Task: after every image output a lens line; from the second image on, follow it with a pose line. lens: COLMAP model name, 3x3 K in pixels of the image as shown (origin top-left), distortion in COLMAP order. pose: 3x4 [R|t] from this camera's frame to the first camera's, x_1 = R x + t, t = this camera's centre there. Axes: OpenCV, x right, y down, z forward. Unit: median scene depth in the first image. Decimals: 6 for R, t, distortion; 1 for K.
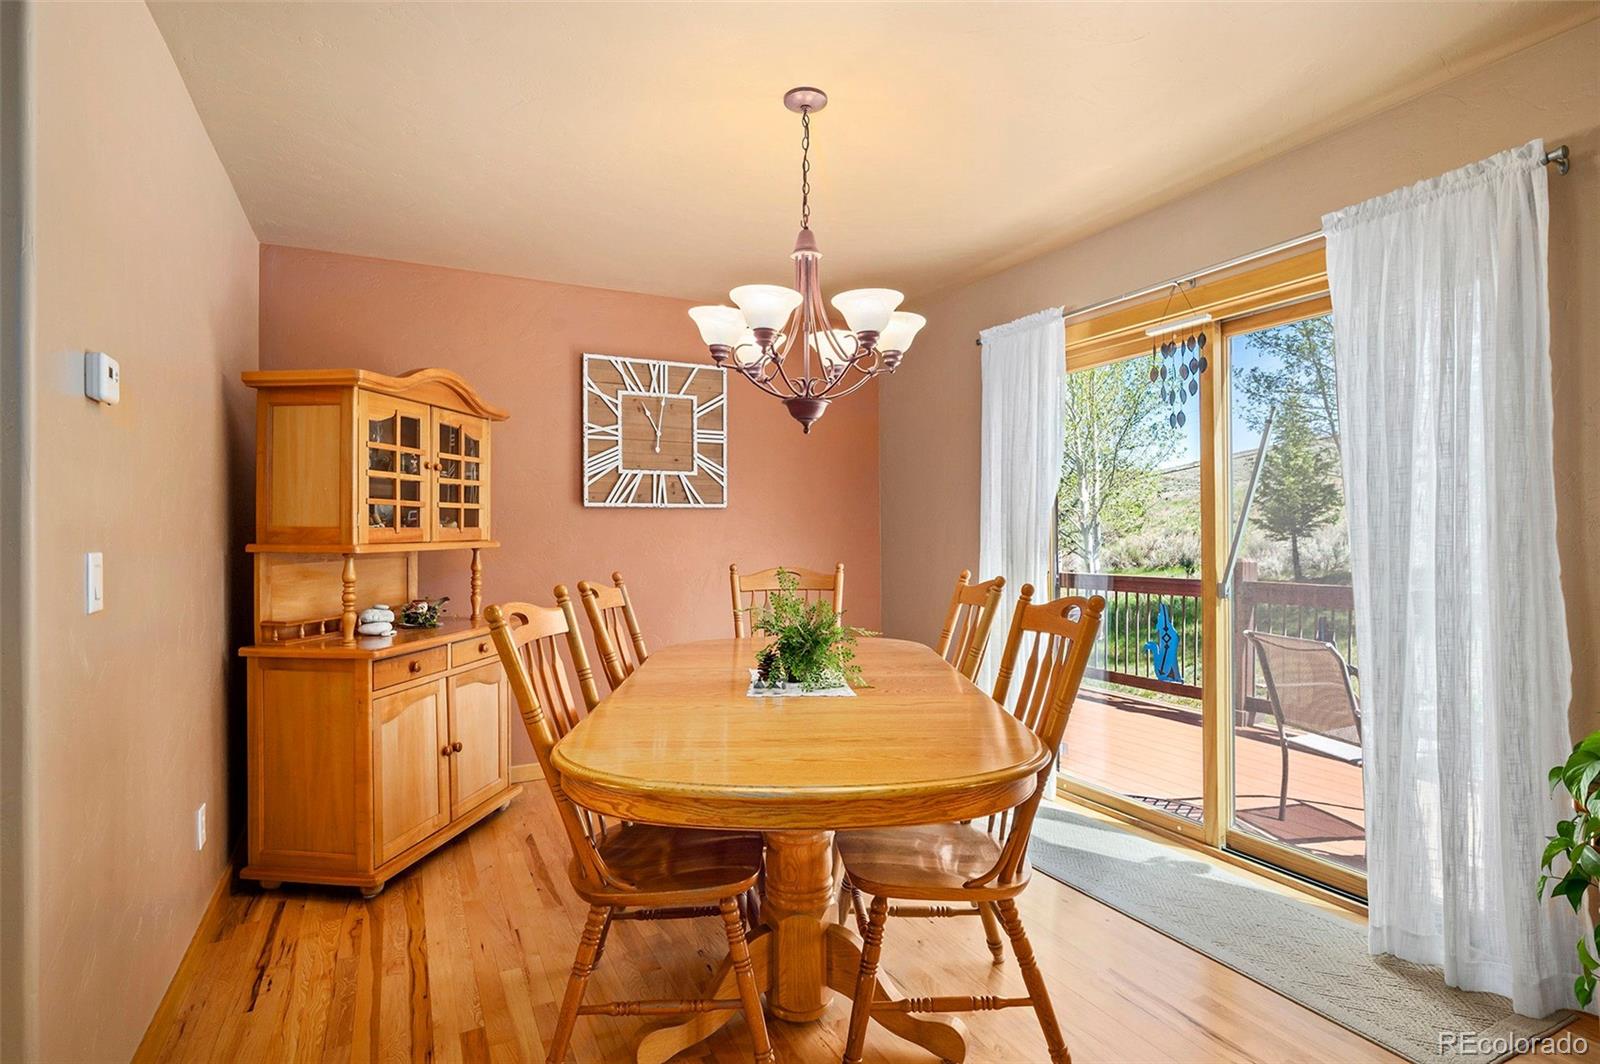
lens RADIAL K [[801.6, 0, 806.6], [0, 801.6, 527.3], [0, 0, 1]] dist [0.012300, 0.000058]
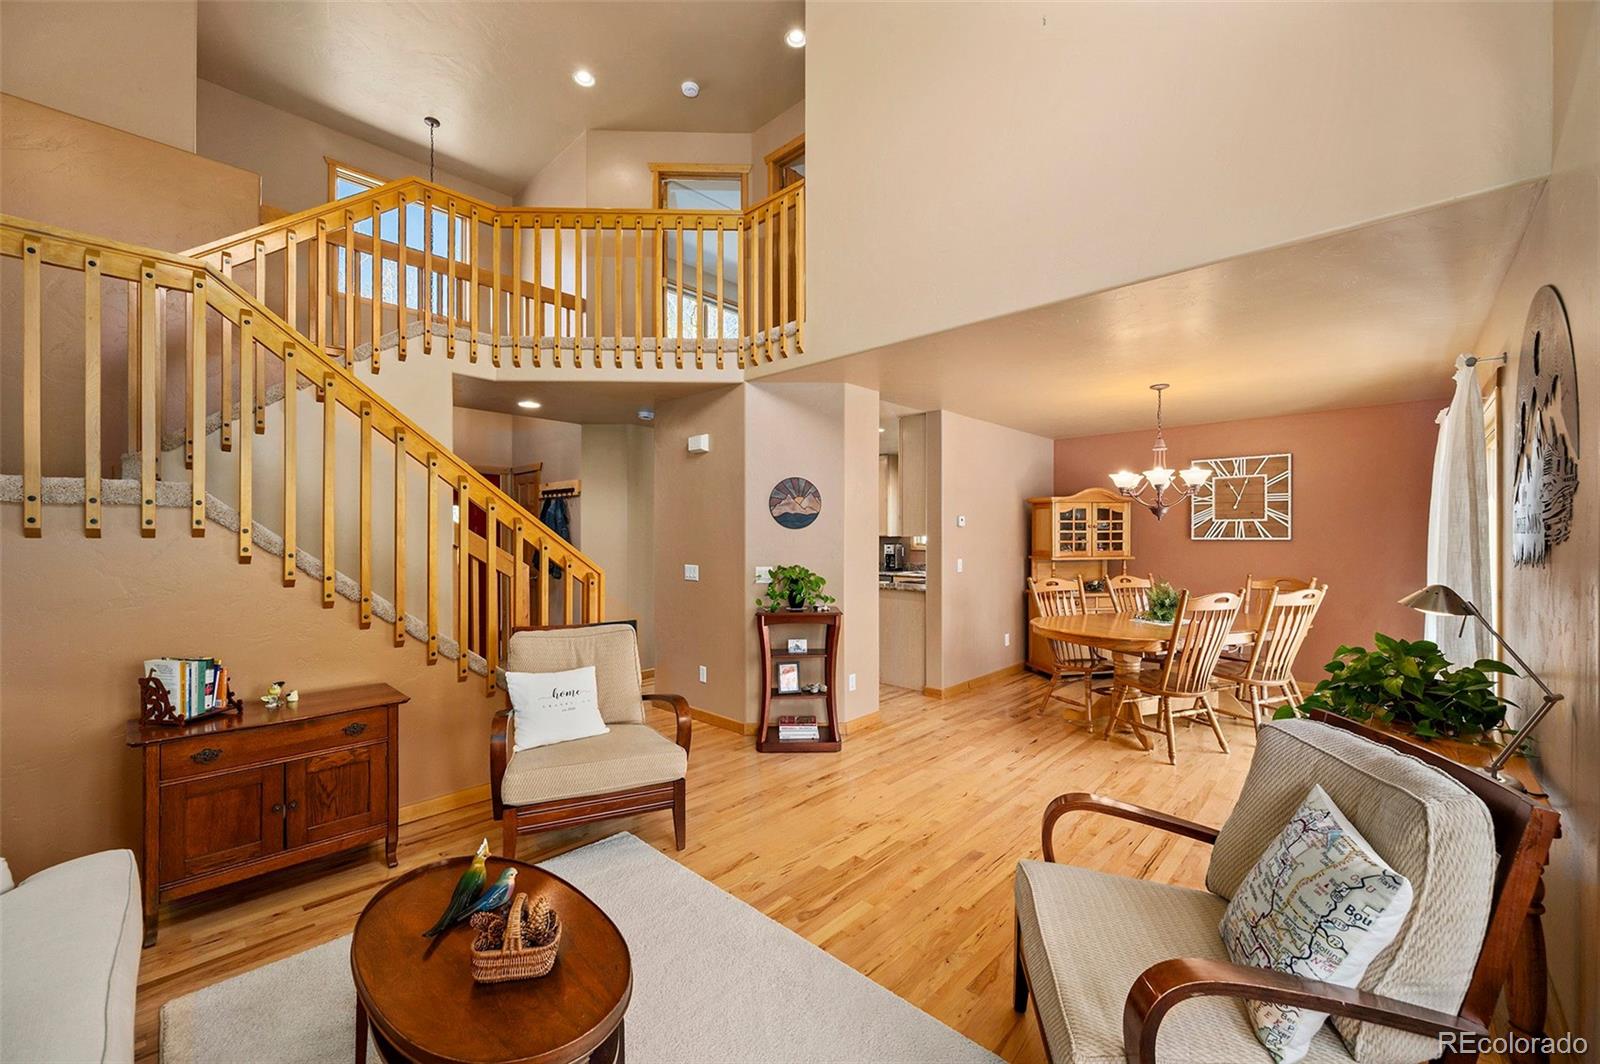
lens RADIAL K [[632.3, 0, 801.7], [0, 632.3, 535.7], [0, 0, 1]] dist [-0.001700, -0.000207]
pose [[0.349170, 0.003422, -0.937053, 0.977023], [0.003777, 0.999980, 0.005059, -0.055200], [0.937052, -0.005306, 0.349151, -0.495710]]
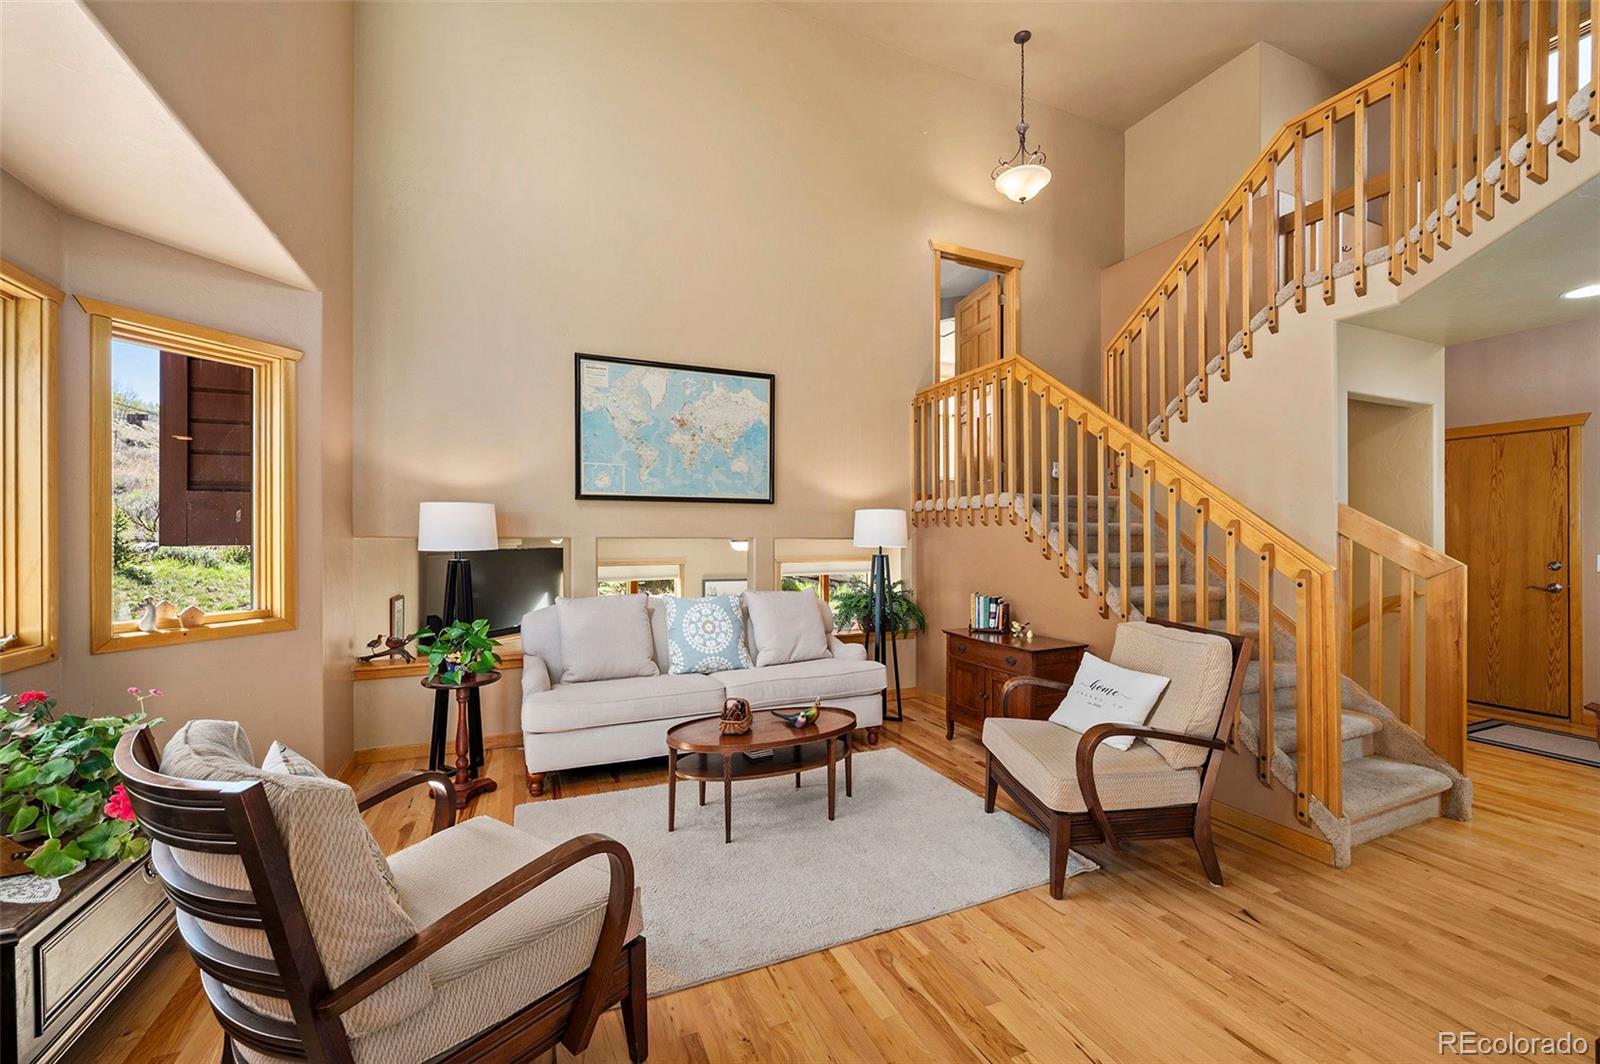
lens RADIAL K [[632.3, 0, 799.5], [0, 632.3, 537.7], [0, 0, 1]] dist [-0.001700, -0.000207]
pose [[-0.999104, 0.003531, 0.042183, 0.383235], [0.003253, 0.999973, -0.006653, -0.020943], [-0.042205, -0.006510, -0.999088, 0.341788]]
